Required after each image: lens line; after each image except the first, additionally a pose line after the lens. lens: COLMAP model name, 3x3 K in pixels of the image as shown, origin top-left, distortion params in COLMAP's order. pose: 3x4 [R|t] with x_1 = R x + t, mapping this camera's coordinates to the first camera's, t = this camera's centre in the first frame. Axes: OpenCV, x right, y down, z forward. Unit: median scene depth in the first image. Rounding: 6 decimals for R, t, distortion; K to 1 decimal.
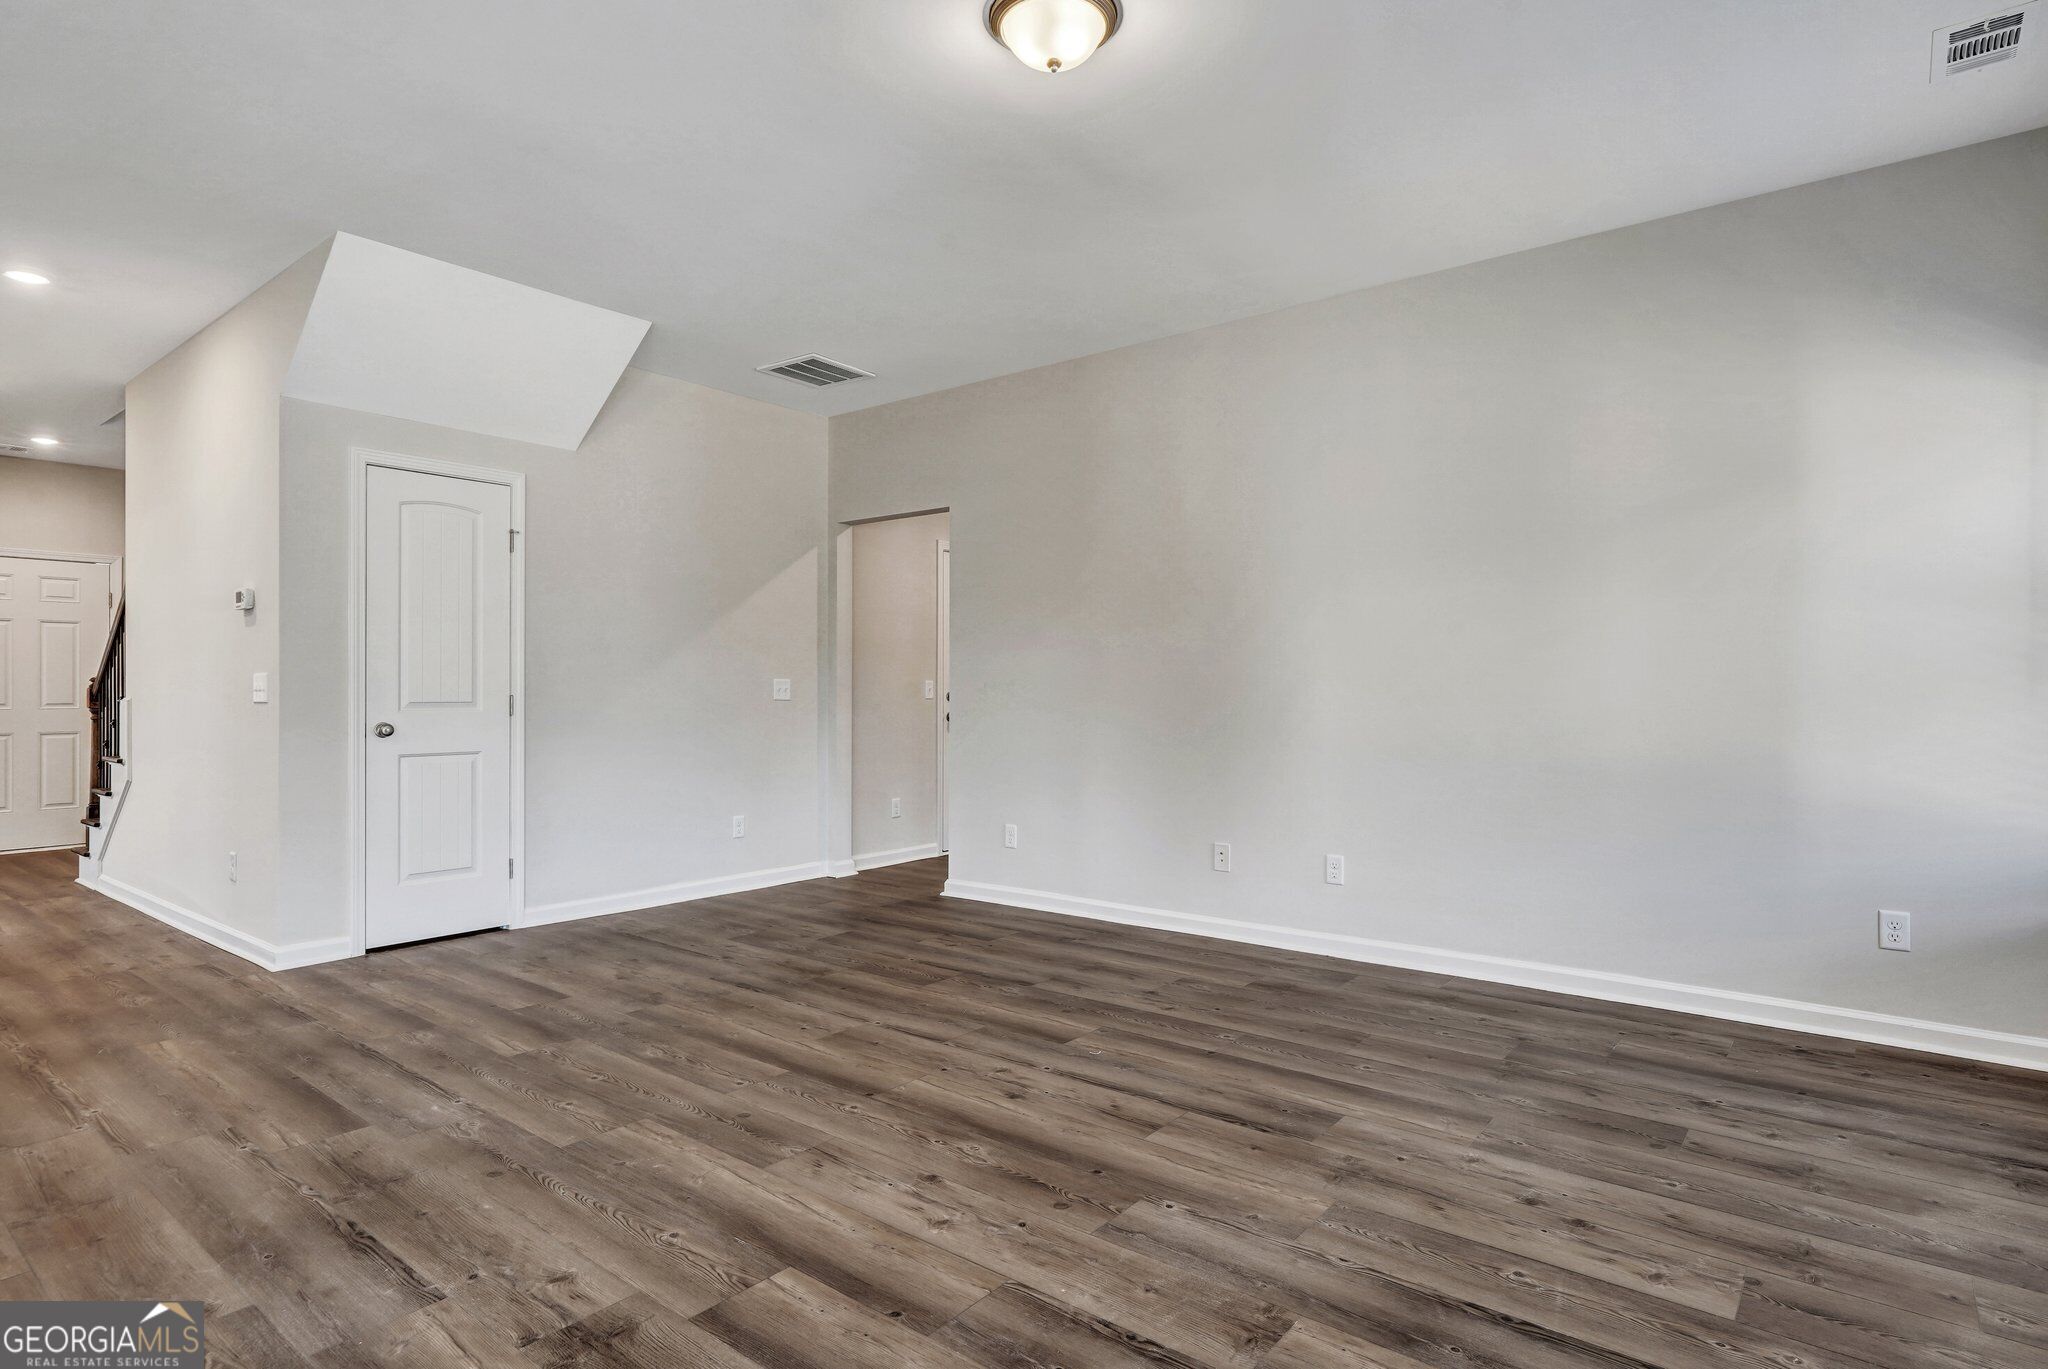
lens RADIAL K [[1074.1, 0, 1015.2], [0, 1074.1, 696.9], [0, 0, 1]] dist [-0.009785, 0.005999]
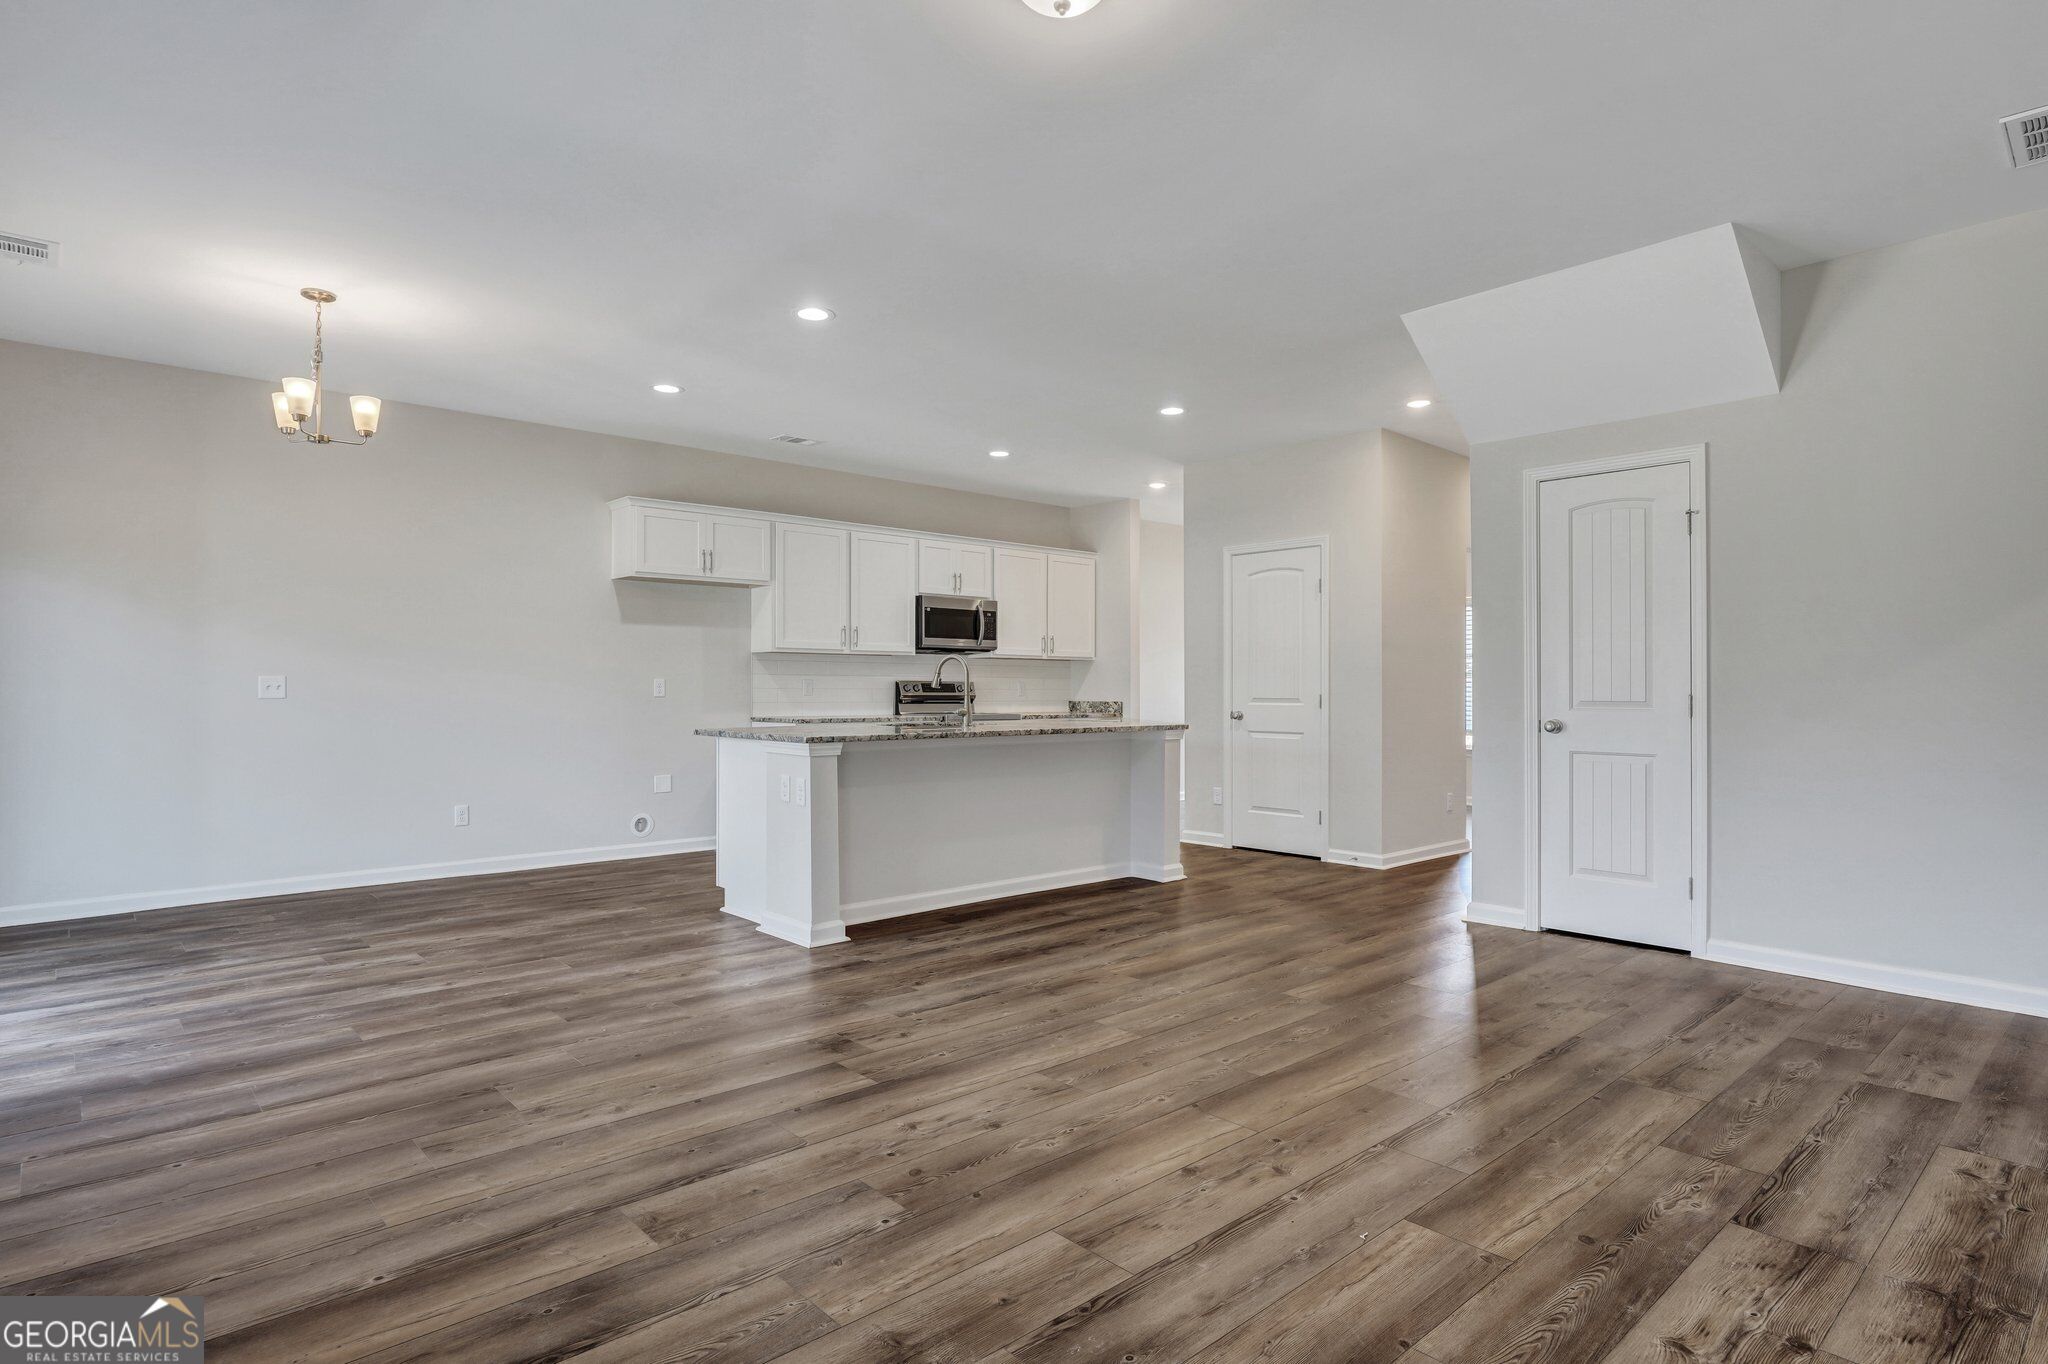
lens RADIAL K [[1074.1, 0, 1021.4], [0, 1074.1, 687.1], [0, 0, 1]] dist [-0.009785, 0.005999]
pose [[-0.154632, -0.002417, -0.987969, 0.785540], [-0.005207, 0.999985, -0.001631, -0.005448], [0.987958, 0.004892, -0.154642, 0.919483]]
